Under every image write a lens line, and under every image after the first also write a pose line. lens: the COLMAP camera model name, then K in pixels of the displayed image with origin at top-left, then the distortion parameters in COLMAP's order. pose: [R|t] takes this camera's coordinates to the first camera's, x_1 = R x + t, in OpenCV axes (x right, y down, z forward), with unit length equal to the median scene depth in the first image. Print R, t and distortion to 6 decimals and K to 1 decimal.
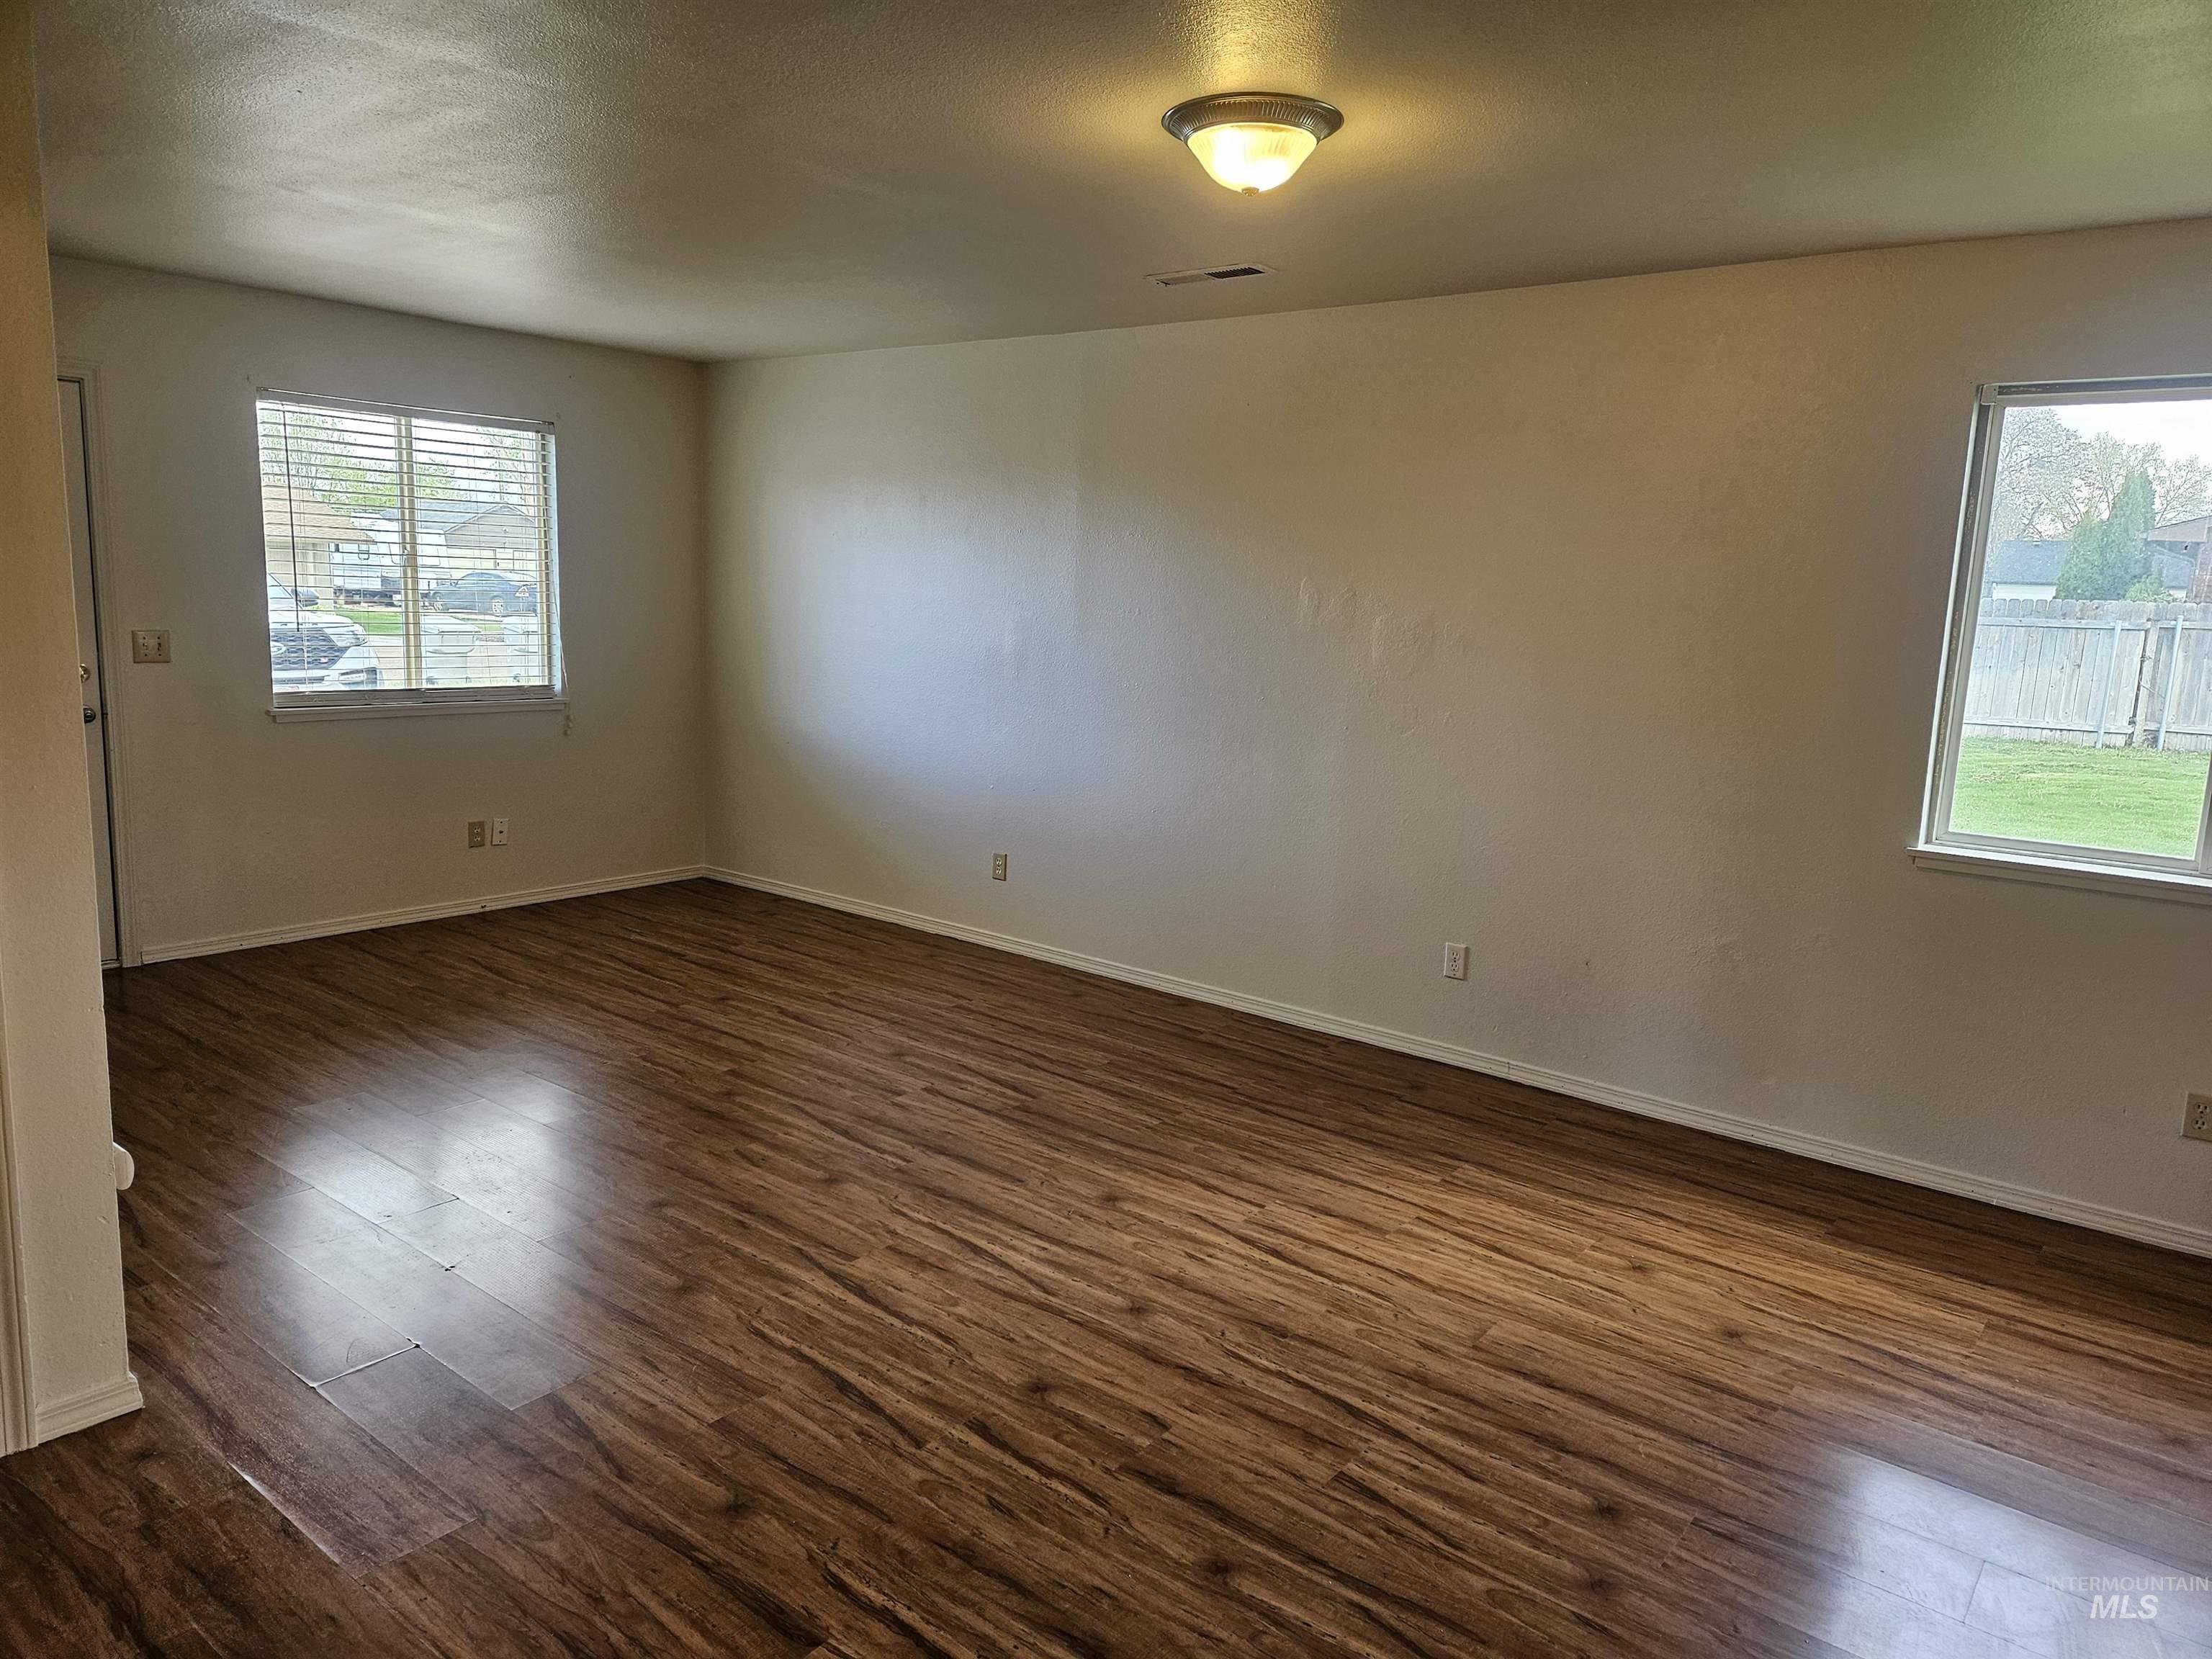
lens RADIAL K [[1461.0, 0, 1072.4], [0, 1461.0, 836.0], [0, 0, 1]] dist [0.073094, -0.052037]
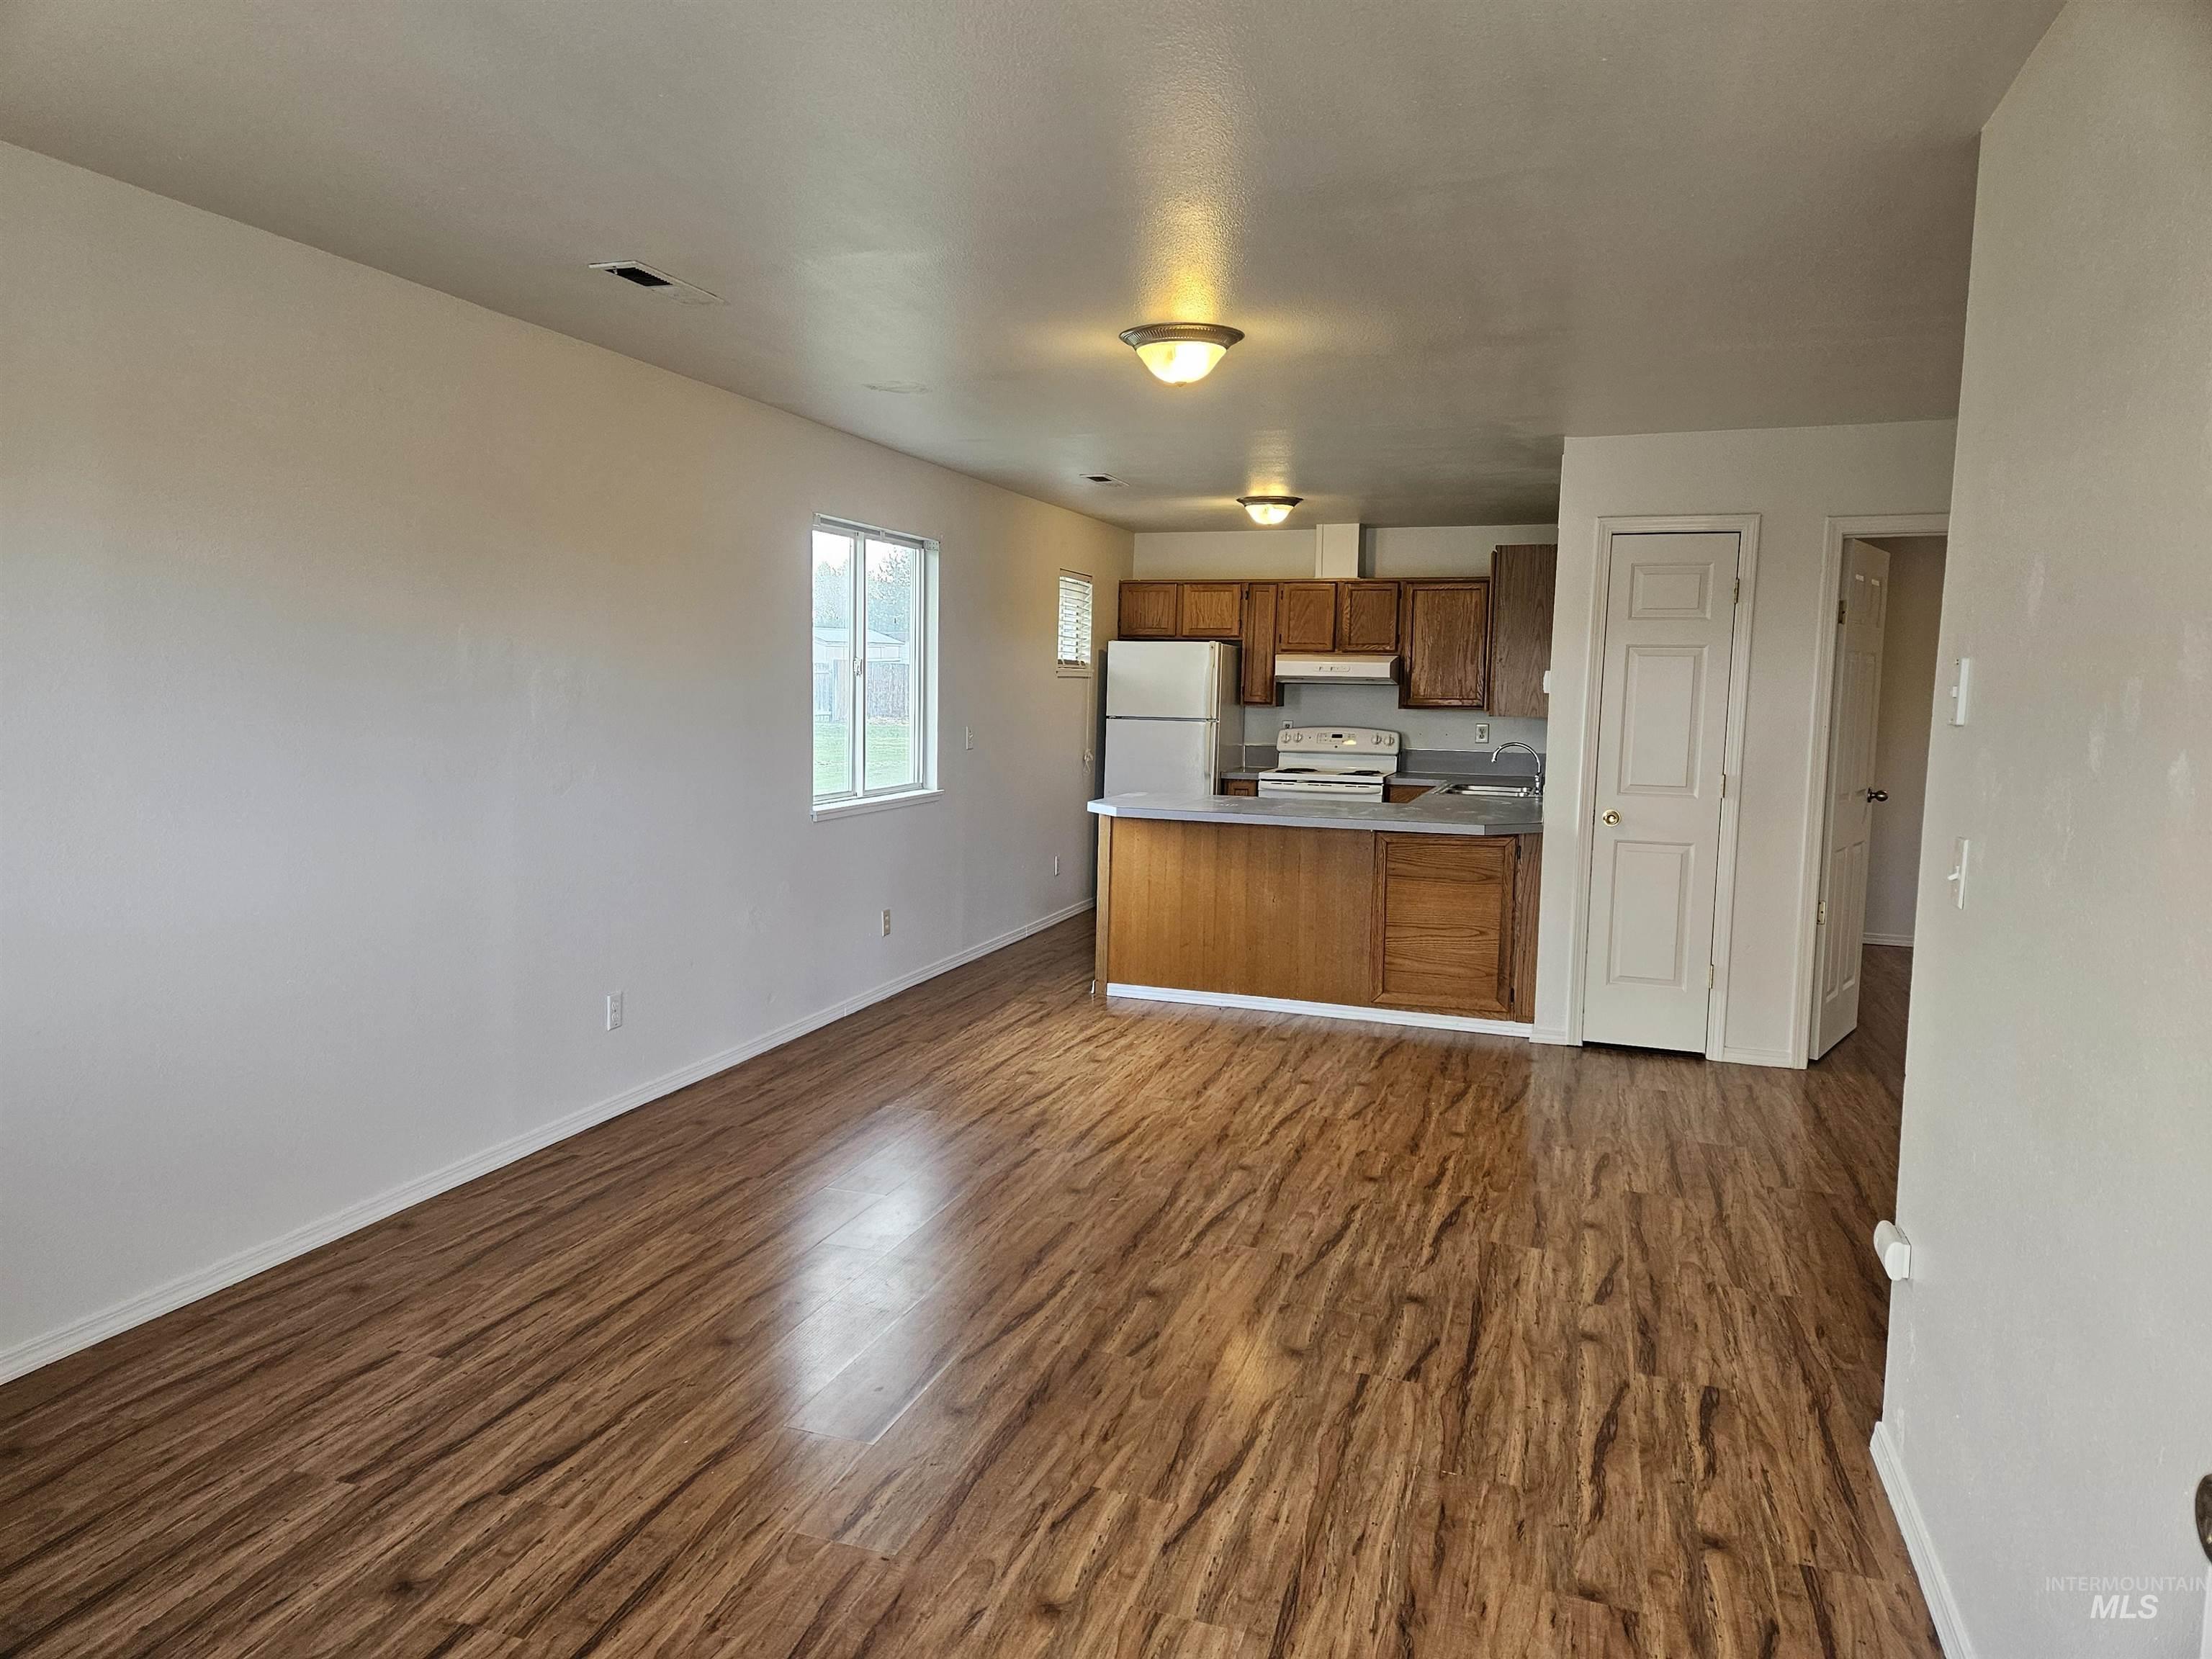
lens RADIAL K [[1461.0, 0, 1108.9], [0, 1461.0, 815.7], [0, 0, 1]] dist [0.073094, -0.052037]
pose [[-0.350278, -0.134137, 0.926991, -1.048961], [0.130997, 0.972950, 0.190286, -0.260133], [-0.927440, 0.188086, -0.323232, 1.357902]]
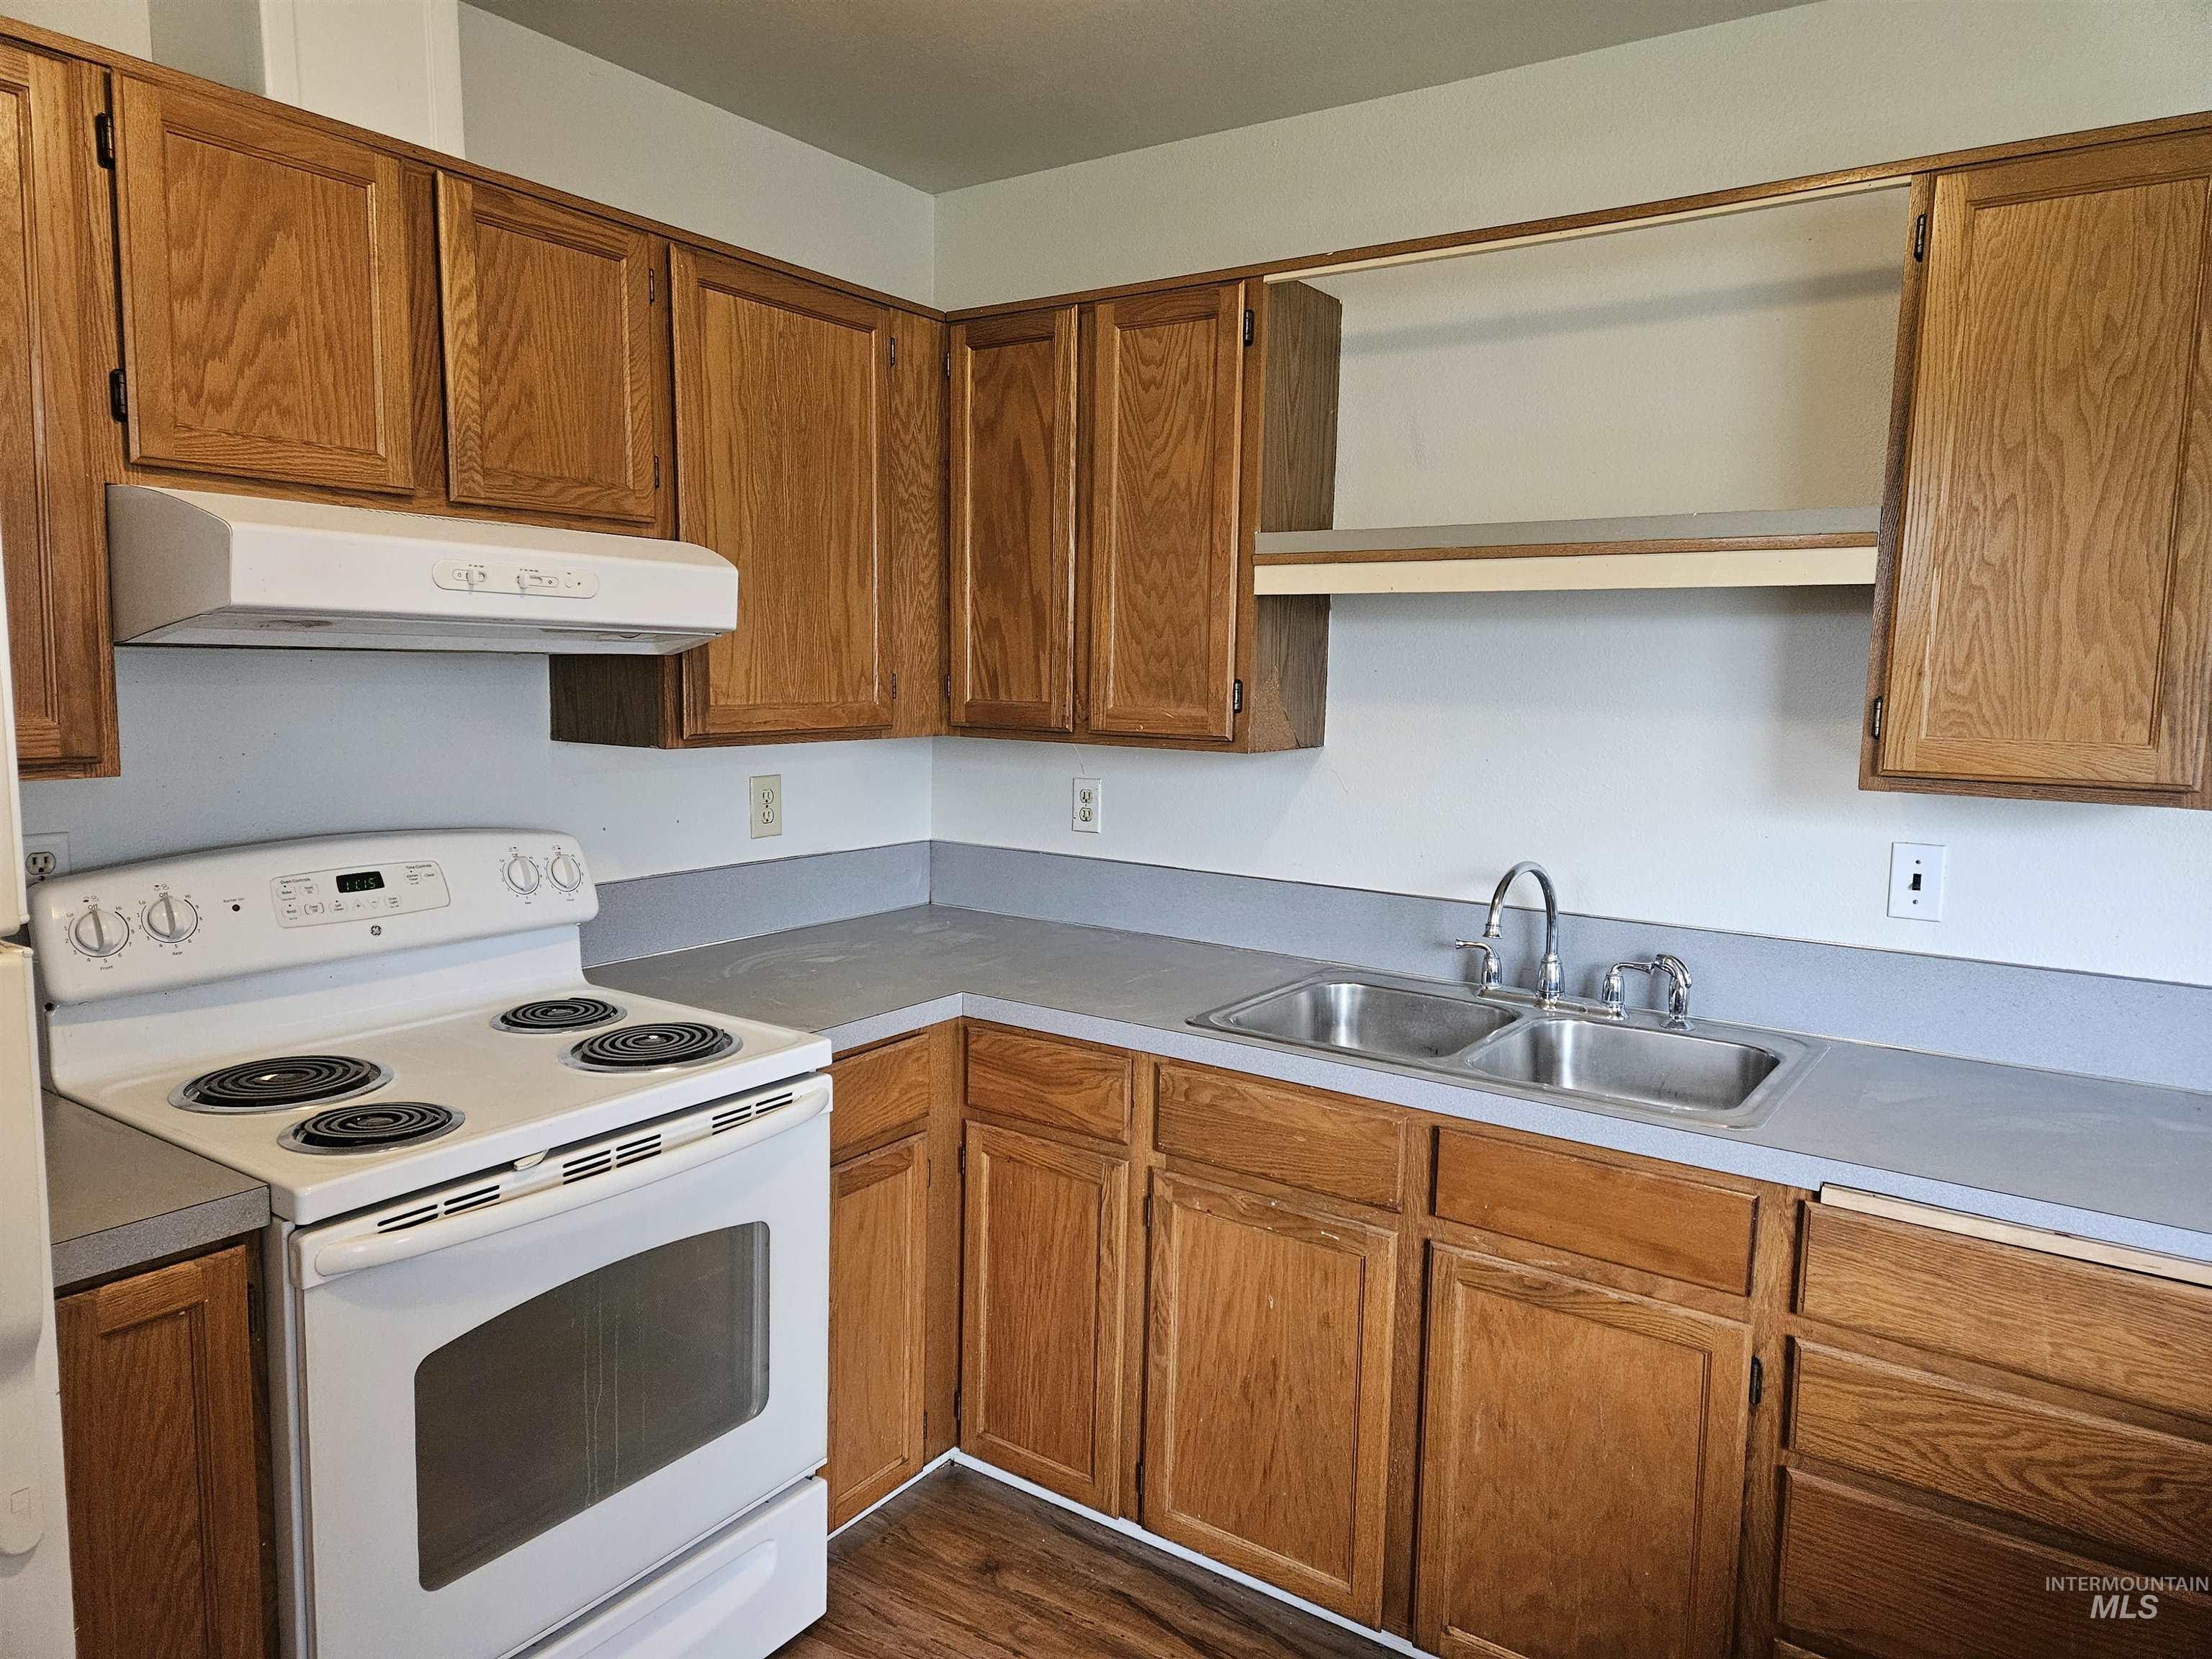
lens RADIAL K [[1461.0, 0, 1109.6], [0, 1461.0, 832.0], [0, 0, 1]] dist [0.073094, -0.052037]
pose [[-0.996128, -0.052282, -0.070684, 1.056574], [-0.070486, 0.955442, 0.286641, -0.052963], [0.052548, 0.290513, -0.955427, 0.667100]]
